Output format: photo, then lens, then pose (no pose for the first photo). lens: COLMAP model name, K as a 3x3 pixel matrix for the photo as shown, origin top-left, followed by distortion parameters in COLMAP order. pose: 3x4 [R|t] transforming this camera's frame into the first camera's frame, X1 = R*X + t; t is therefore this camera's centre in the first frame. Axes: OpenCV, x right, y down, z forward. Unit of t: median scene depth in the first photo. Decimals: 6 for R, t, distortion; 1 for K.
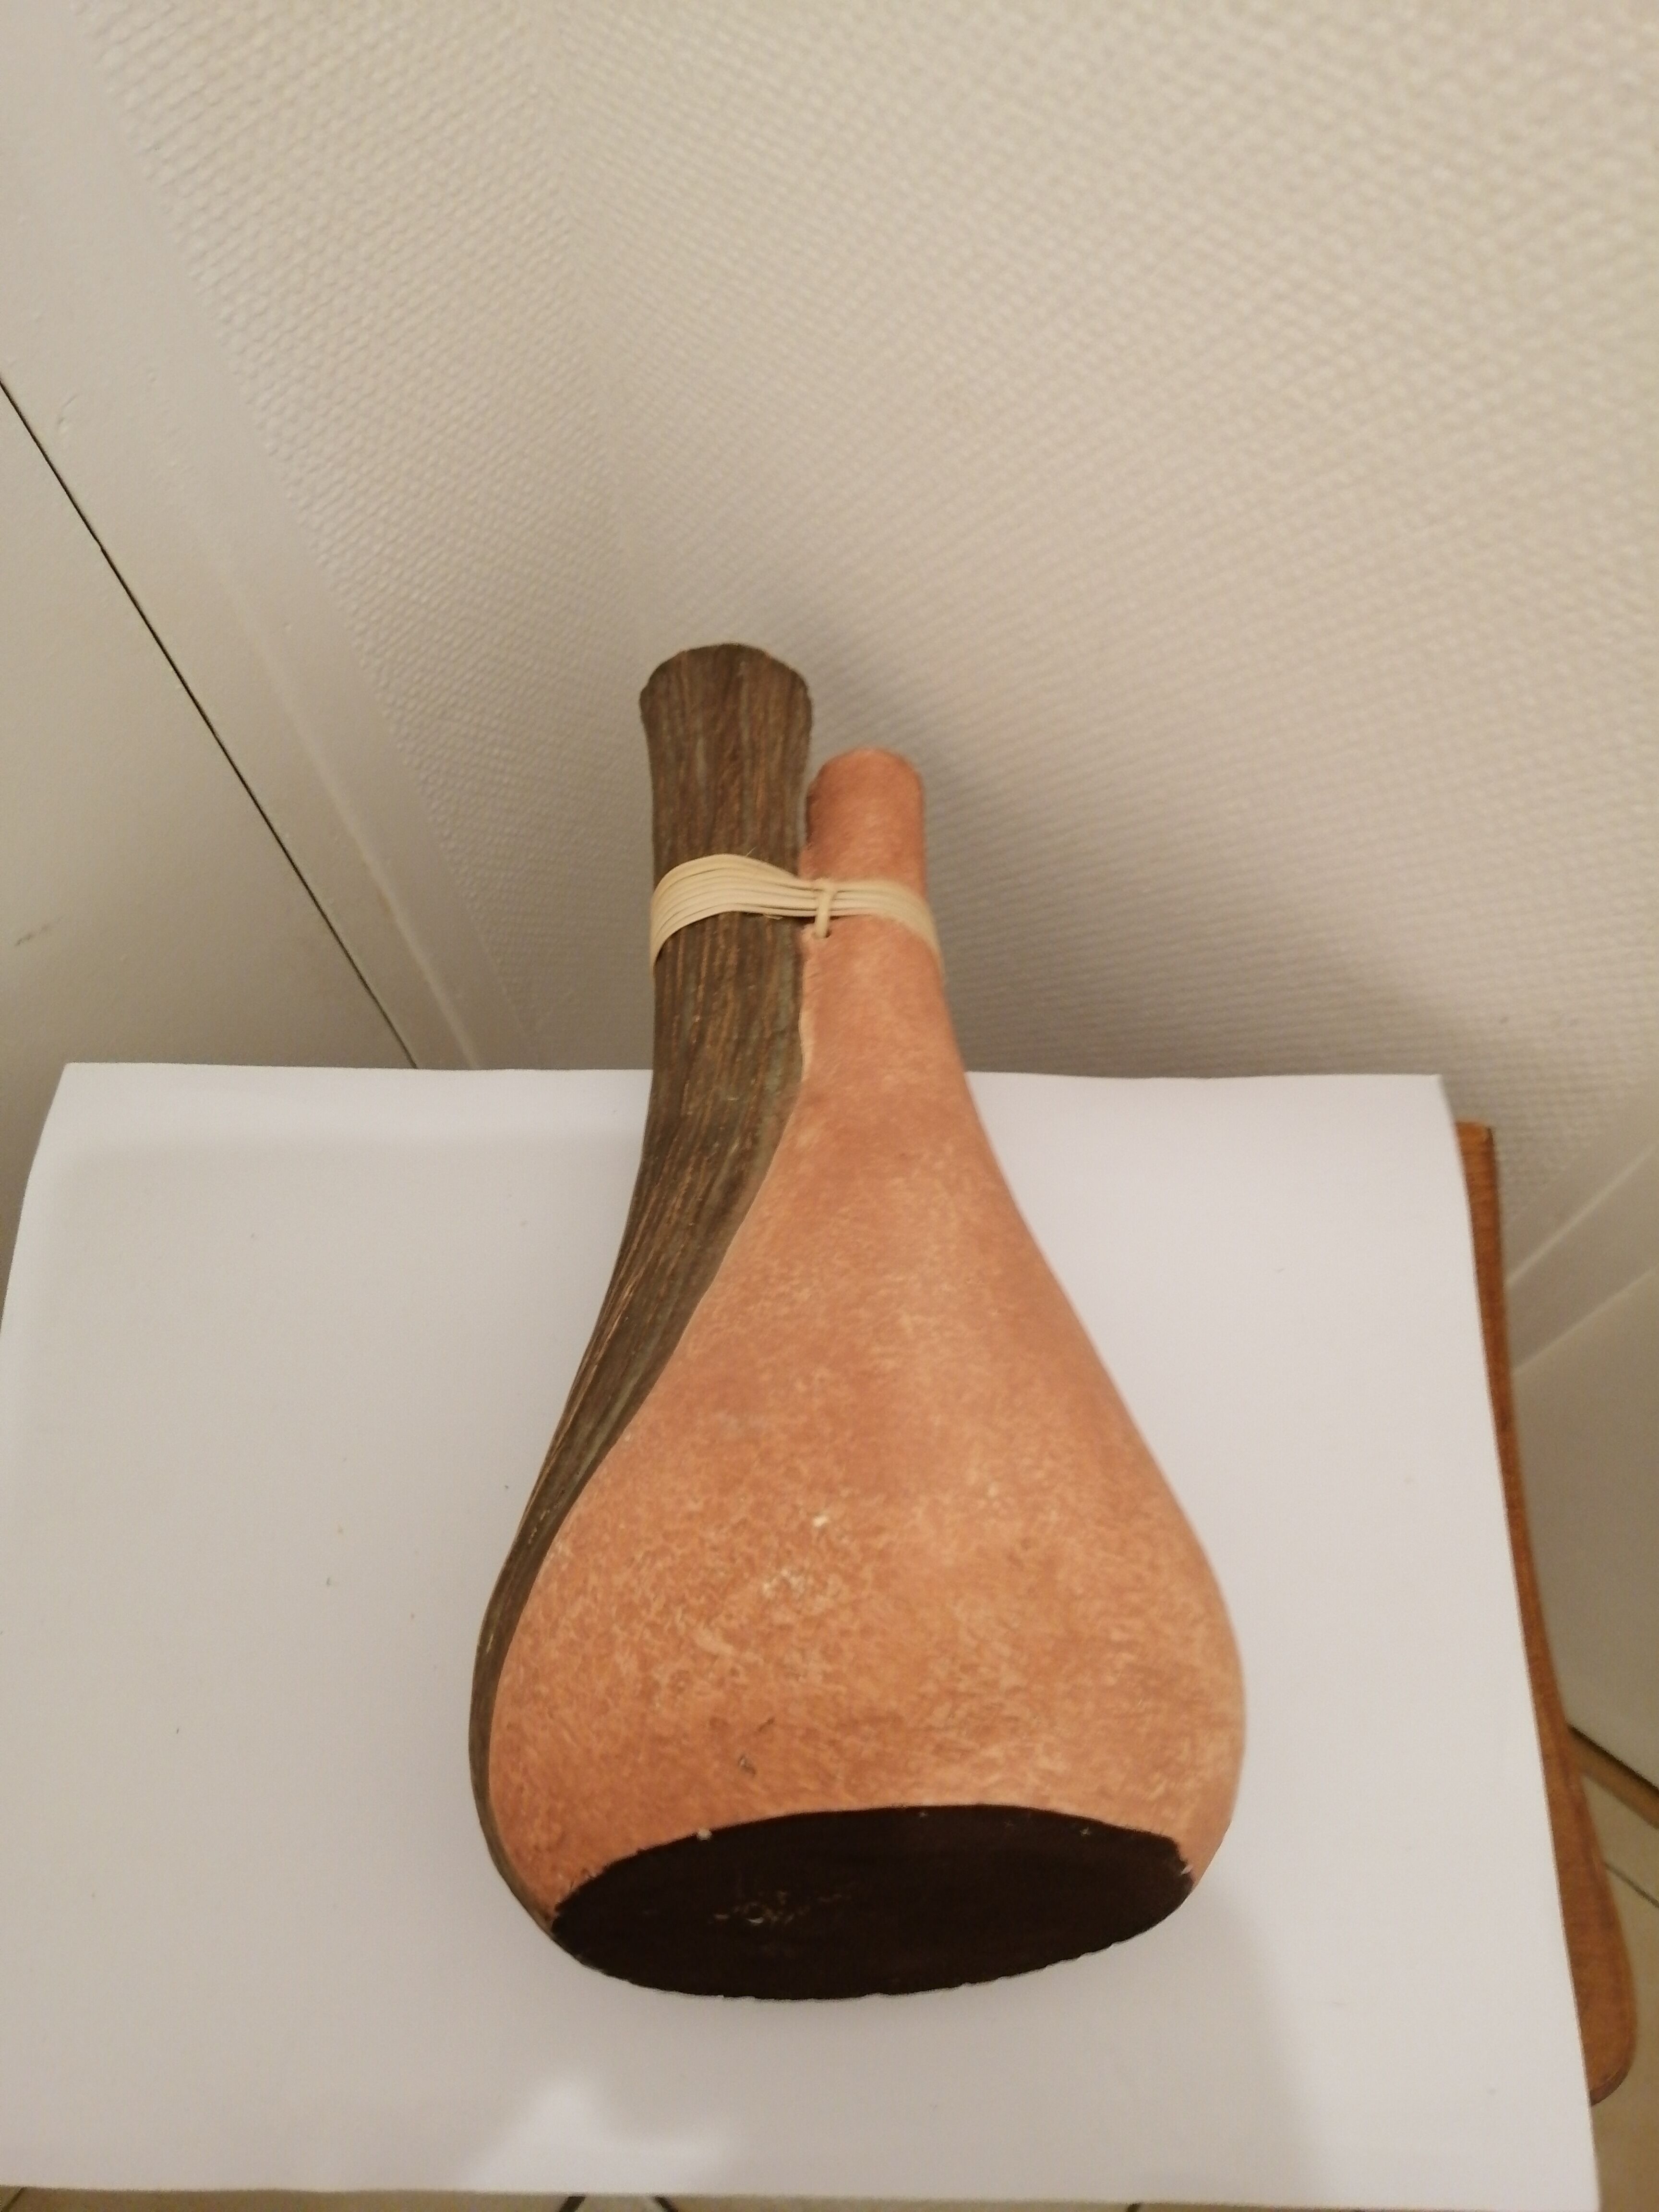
lens RADIAL K [[1683.6, 0, 854.1], [0, 1683.6, 1117.2], [0, 0, 1]] dist [-0.041473, 0.052321]
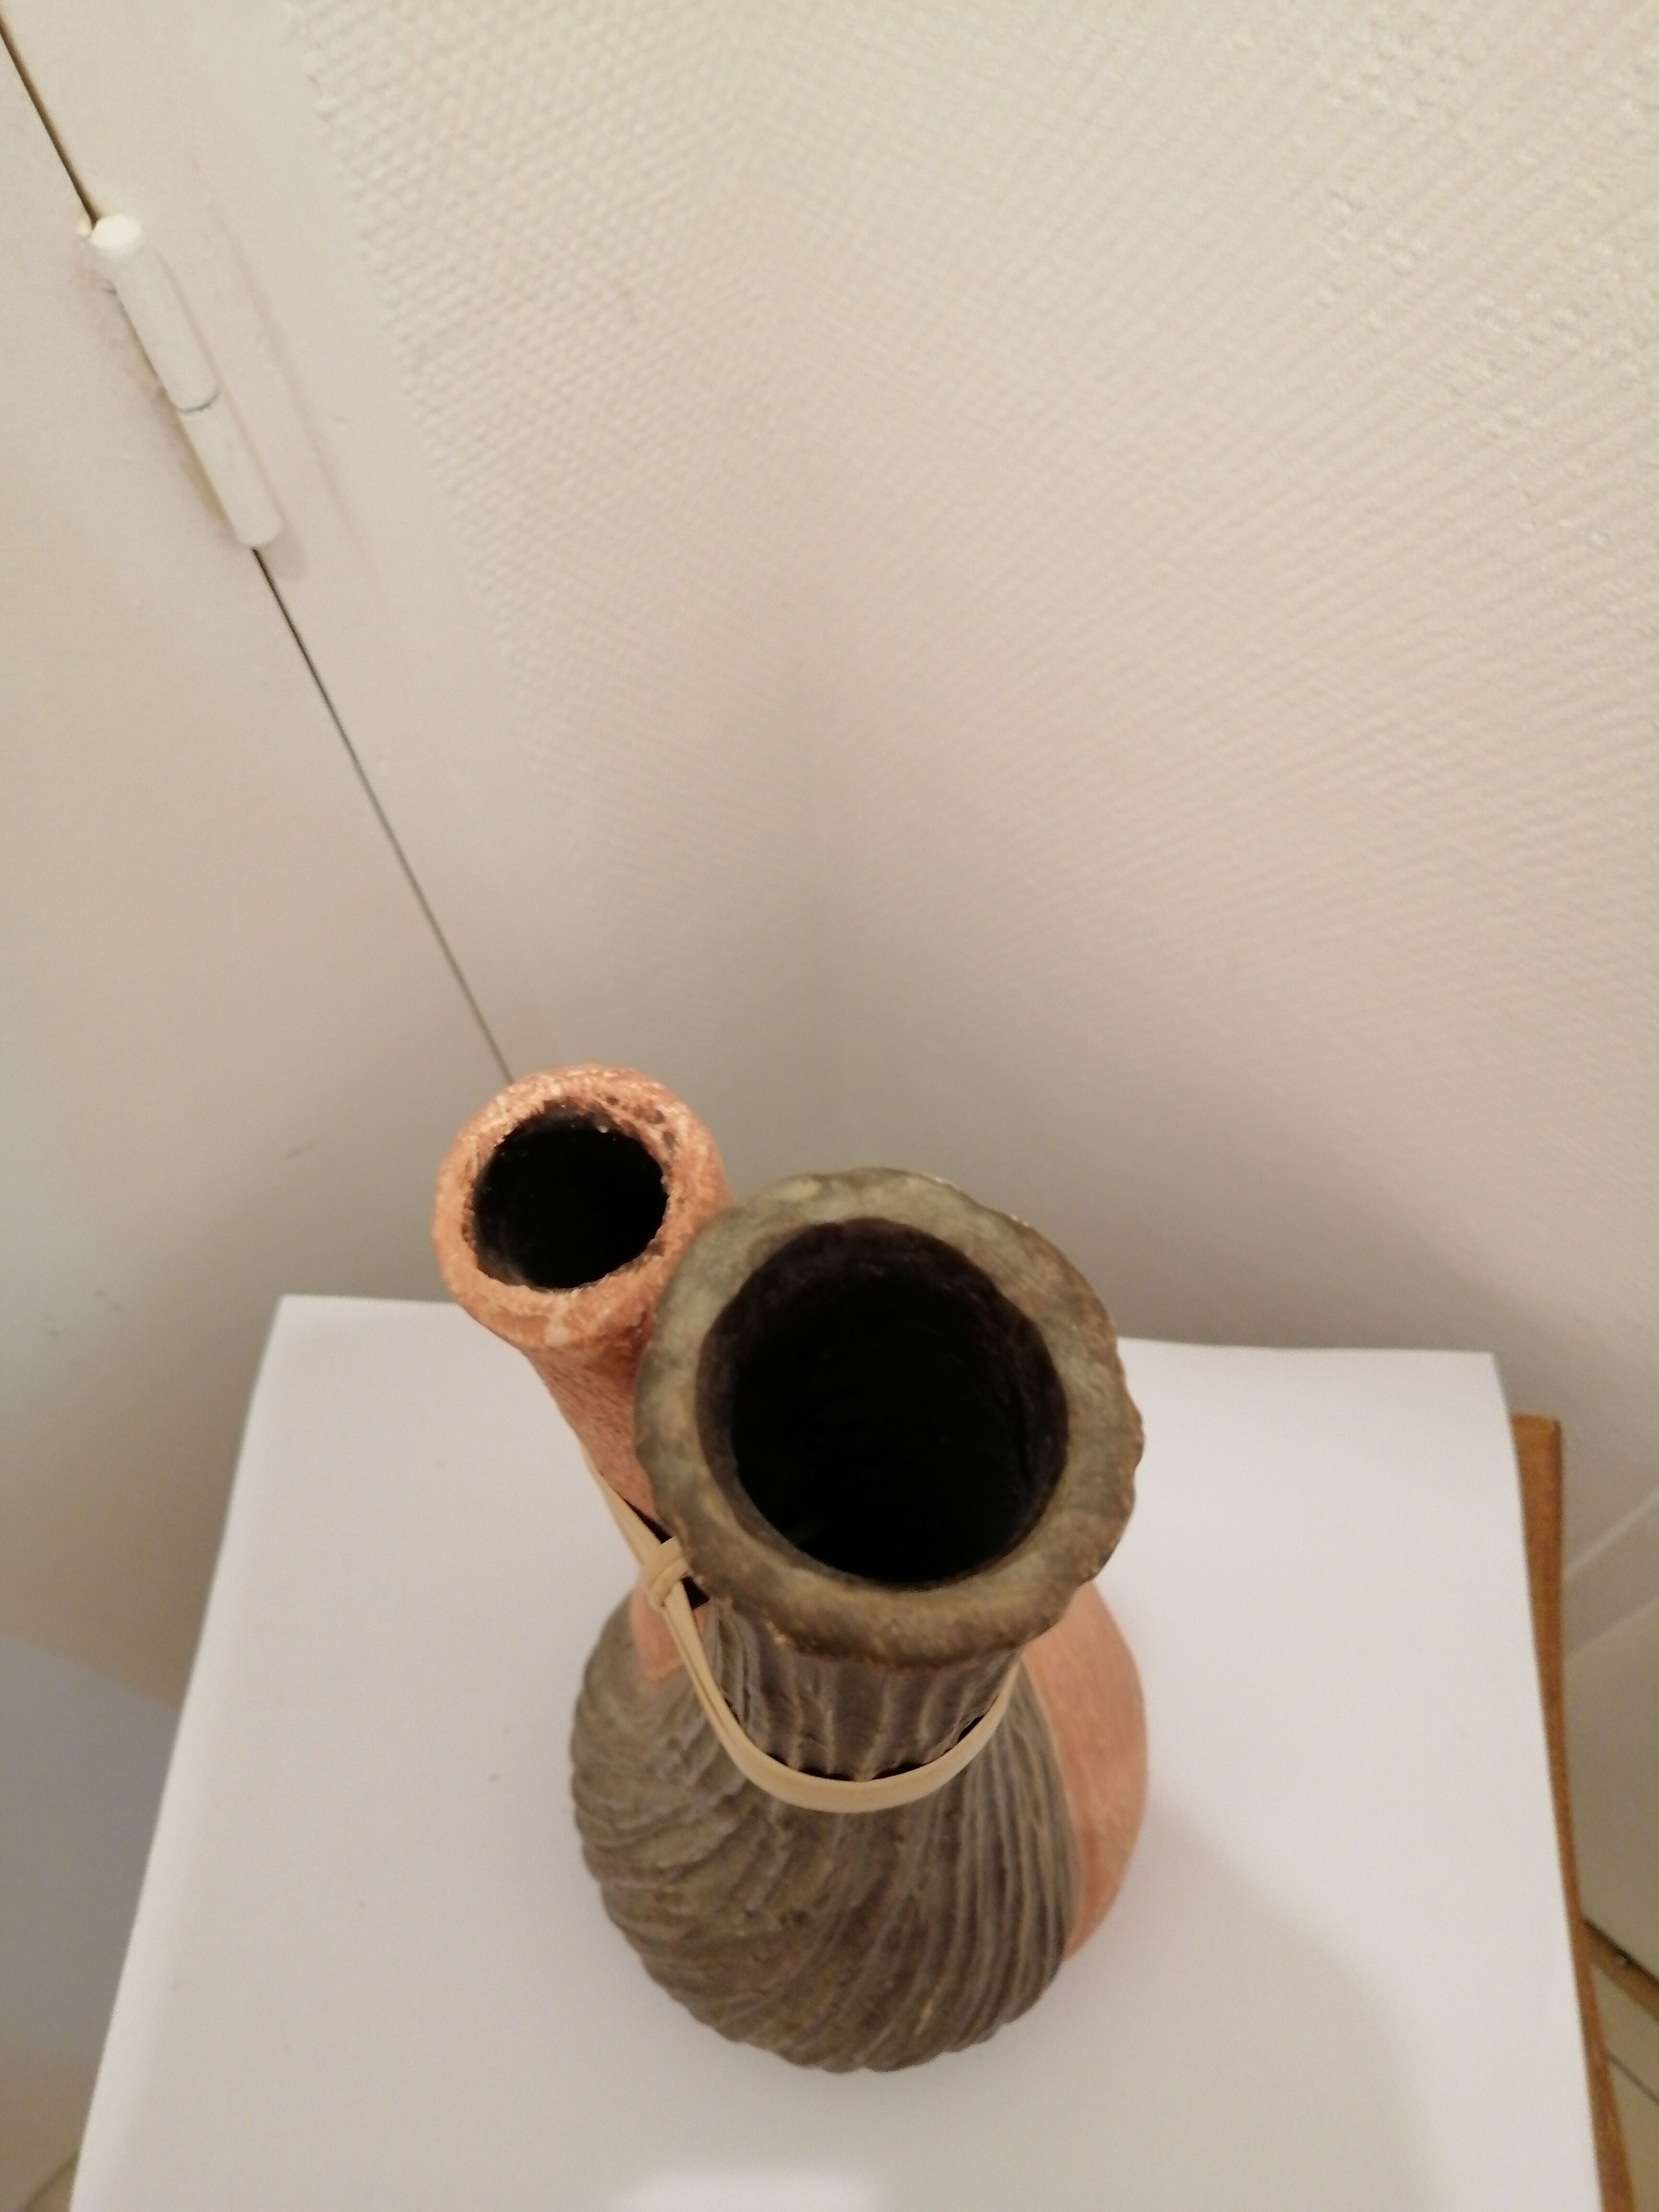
lens RADIAL K [[1683.6, 0, 881.0], [0, 1683.6, 1097.4], [0, 0, 1]] dist [-0.041473, 0.052321]
pose [[0.995169, 0.060820, -0.077067, 0.004164], [-0.068729, 0.992146, -0.104515, -0.065726], [0.070105, 0.109307, 0.991533, -0.183547]]
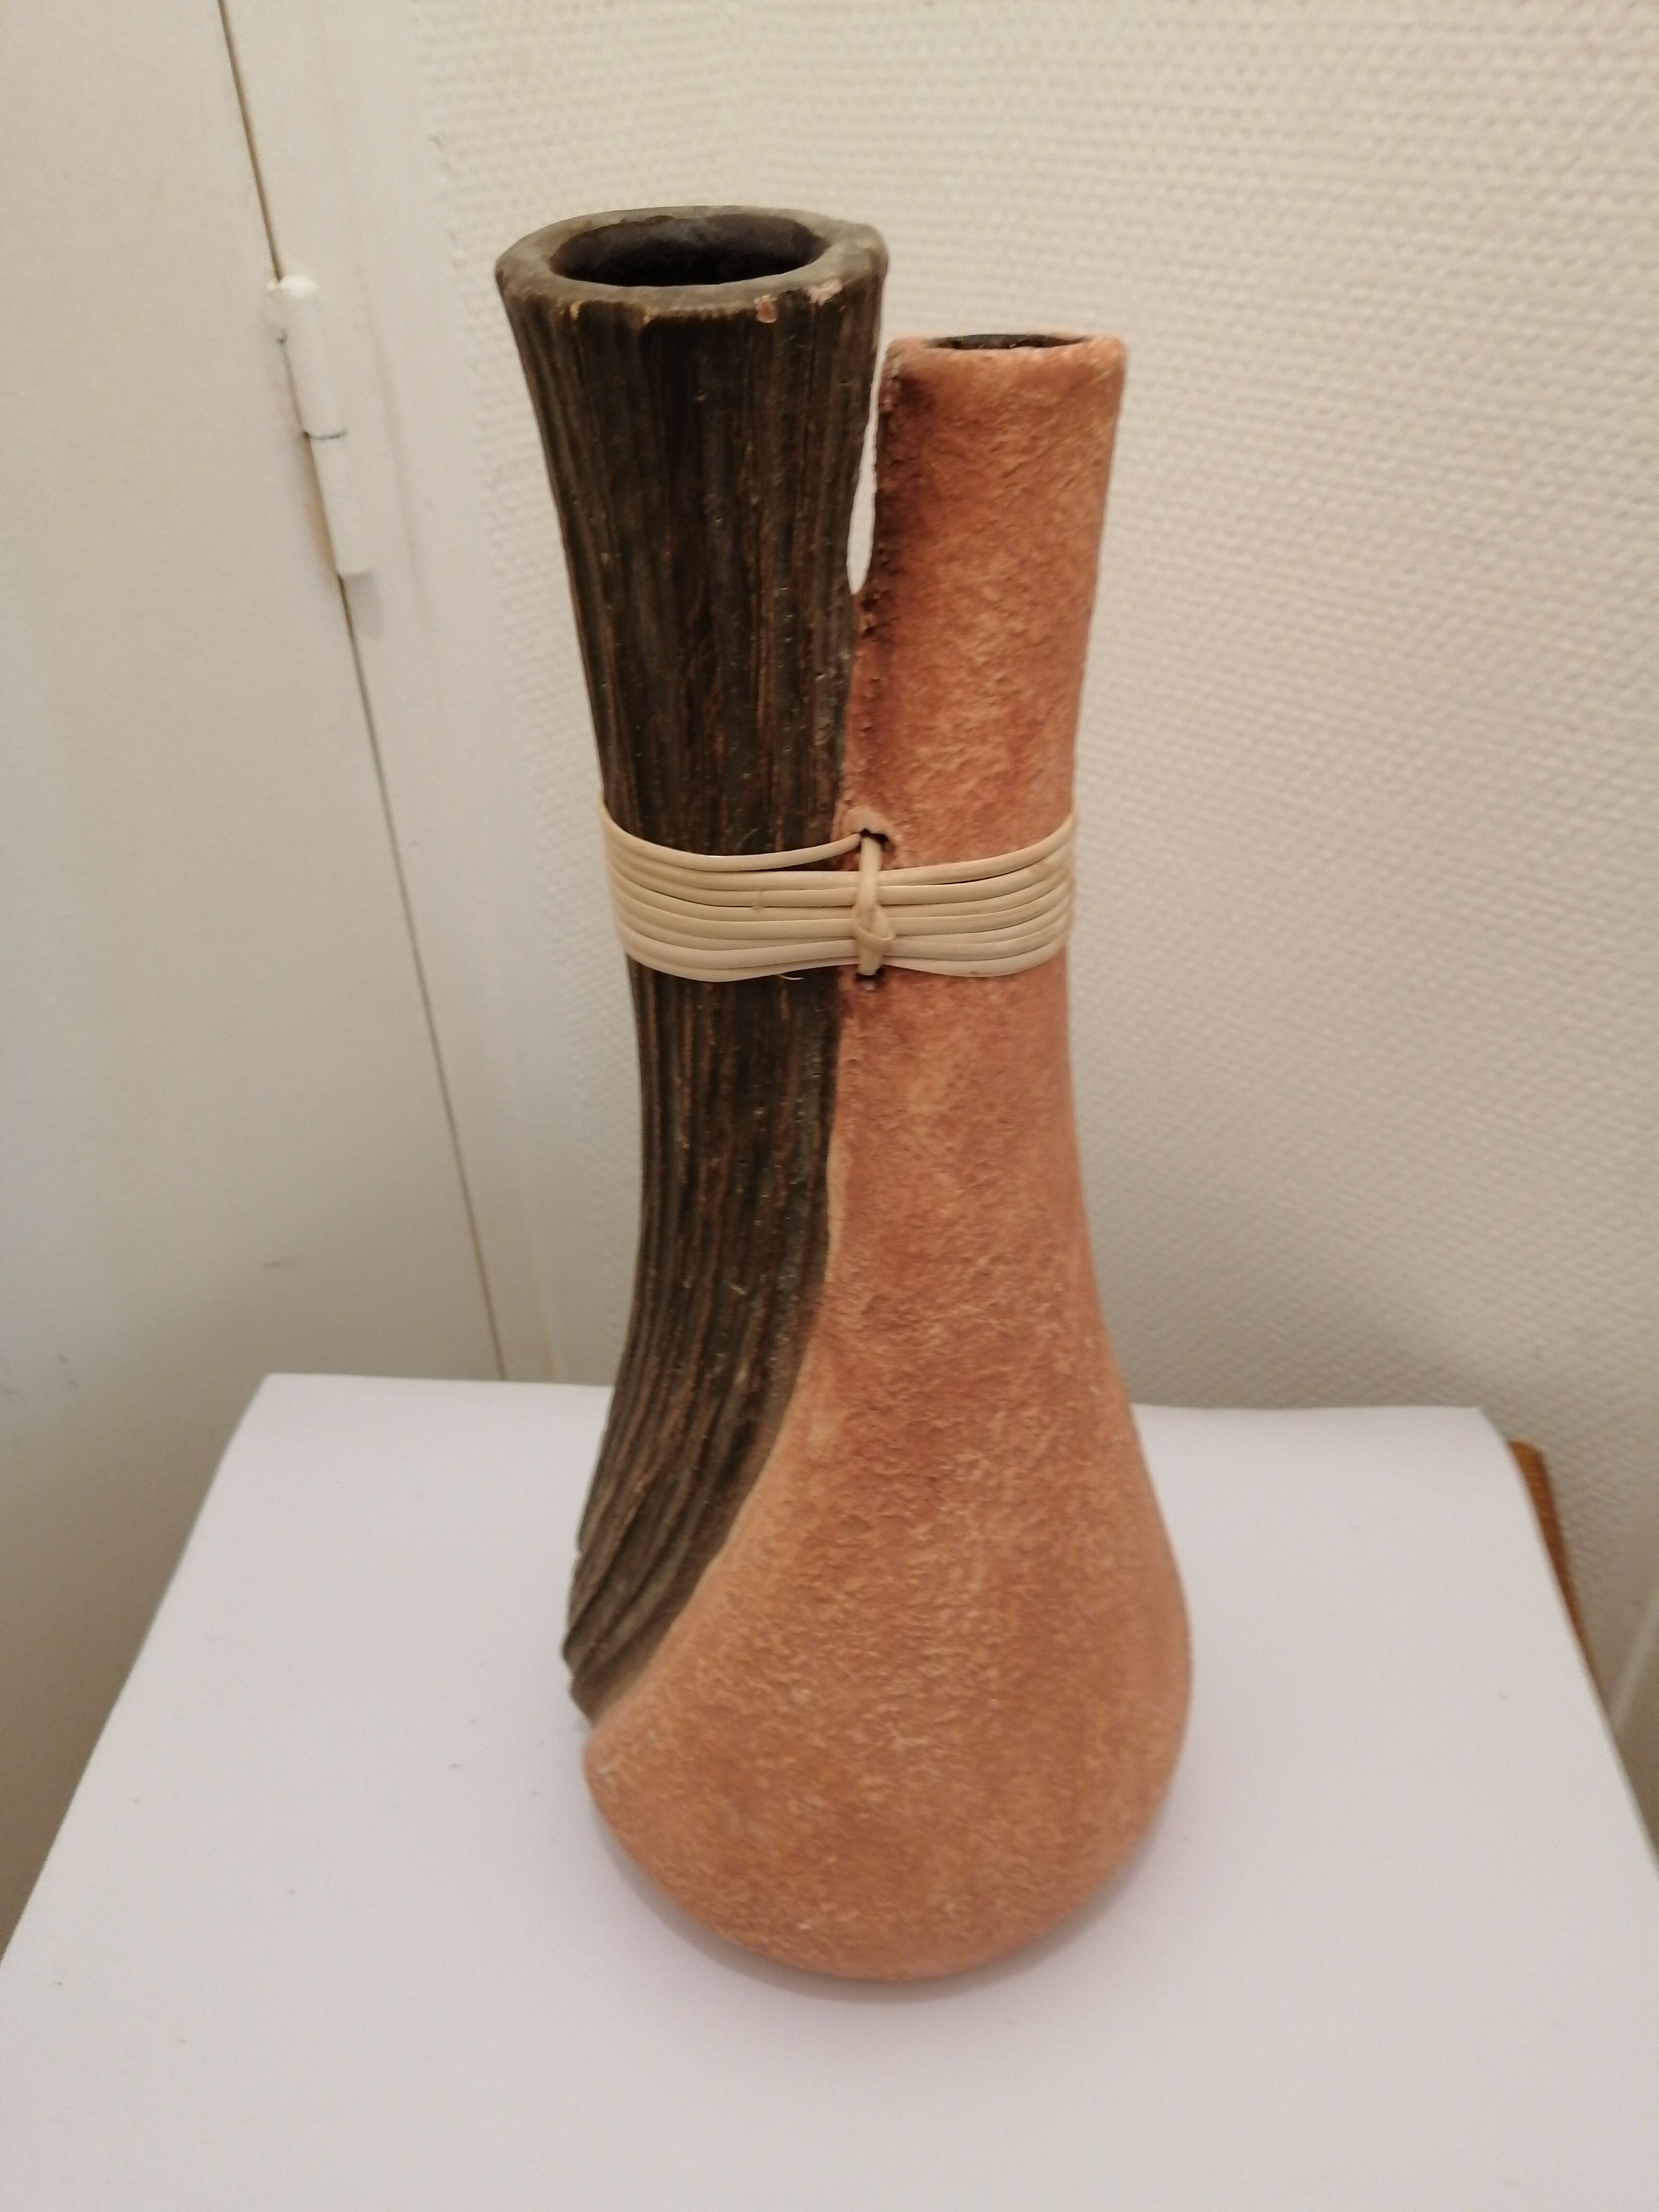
lens RADIAL K [[1683.6, 0, 884.1], [0, 1683.6, 1127.3], [0, 0, 1]] dist [-0.041473, 0.052321]
pose [[0.998790, 0.021212, -0.044374, -0.010022], [-0.041426, 0.849142, -0.526538, 0.541640], [0.026511, 0.527739, 0.848993, -0.073261]]
